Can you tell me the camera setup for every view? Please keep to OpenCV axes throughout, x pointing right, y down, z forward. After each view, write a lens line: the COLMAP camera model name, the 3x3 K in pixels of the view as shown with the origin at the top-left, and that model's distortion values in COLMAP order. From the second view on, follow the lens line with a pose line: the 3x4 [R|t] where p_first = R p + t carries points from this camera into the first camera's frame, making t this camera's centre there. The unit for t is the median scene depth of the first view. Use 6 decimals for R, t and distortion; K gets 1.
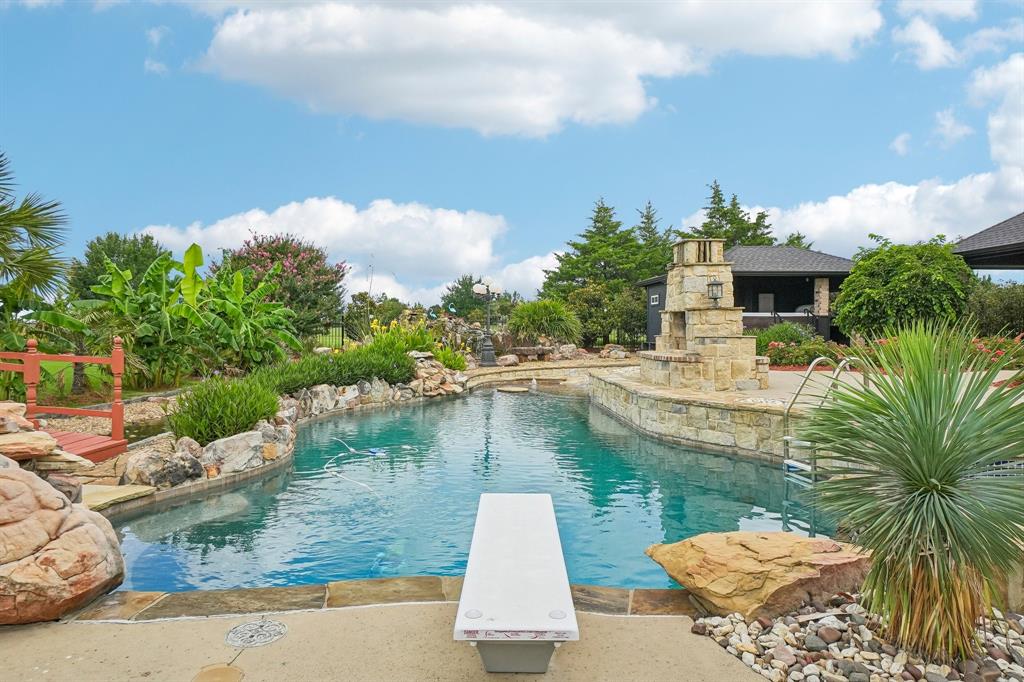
lens RADIAL K [[623.8, 0, 512.0], [0, 623.8, 341.0], [0, 0, 1]] dist [0.000057, -0.000186]
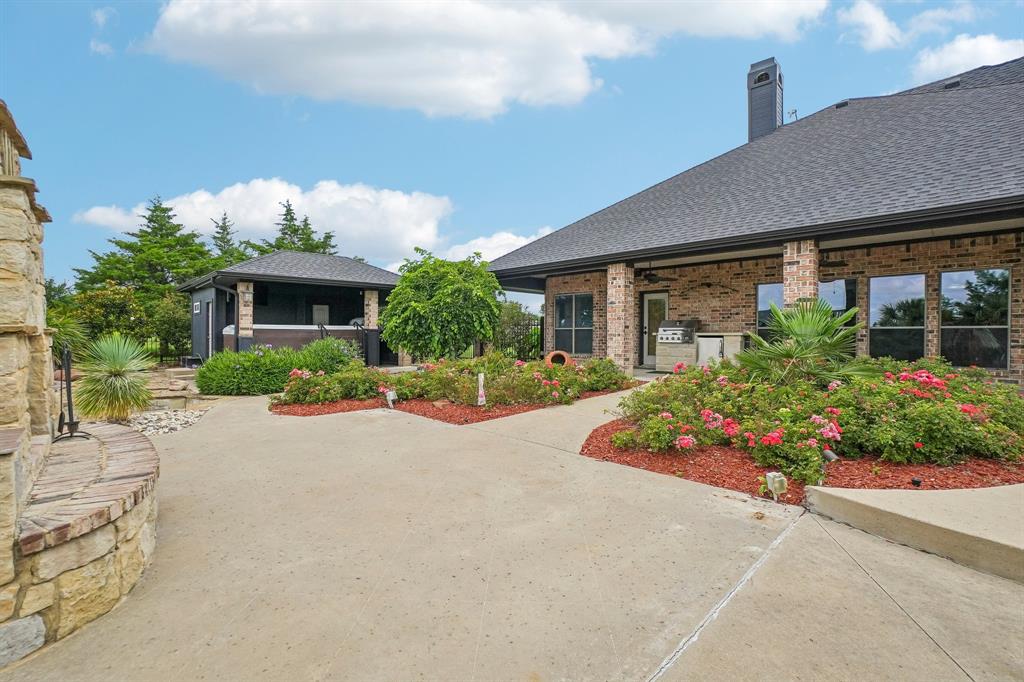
lens RADIAL K [[454.9, 0, 512.3], [0, 454.9, 337.0], [0, 0, 1]] dist [-0.026158, 0.000169]
pose [[0.744862, -0.004109, 0.667206, 0.212644], [0.011889, 0.999904, -0.007115, -0.023716], [-0.667113, 0.013232, 0.744839, 0.371137]]
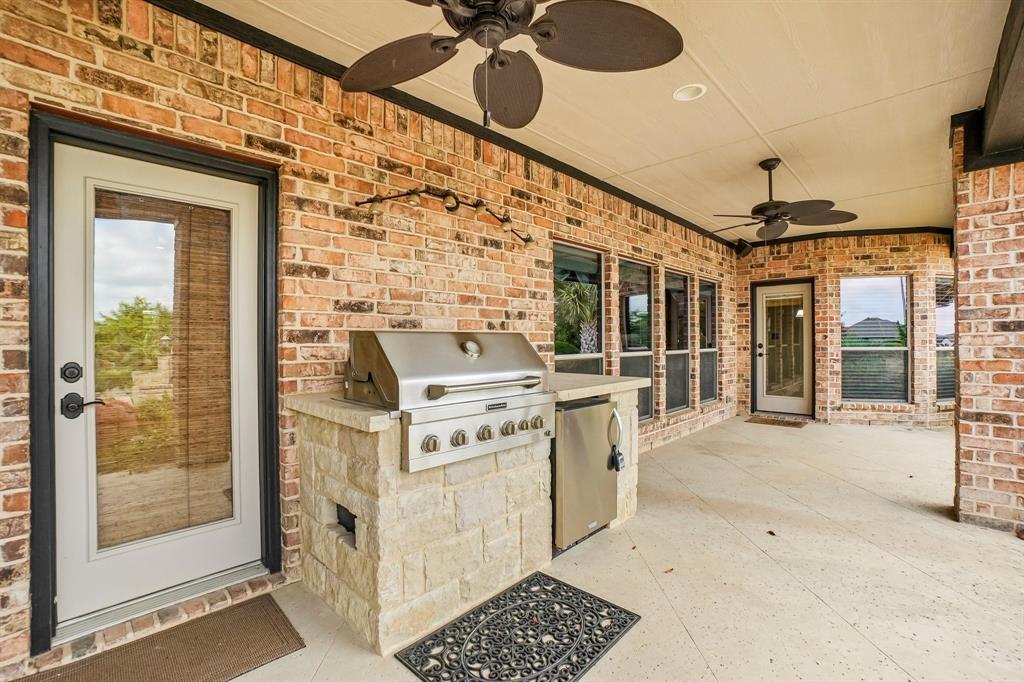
lens RADIAL K [[454.9, 0, 512.3], [0, 454.9, 337.0], [0, 0, 1]] dist [-0.026158, 0.000169]
pose [[-0.681303, 0.000313, 0.732001, 0.997475], [0.013669, 0.999831, 0.012295, -0.064281], [-0.731874, 0.018382, -0.681192, 0.994517]]
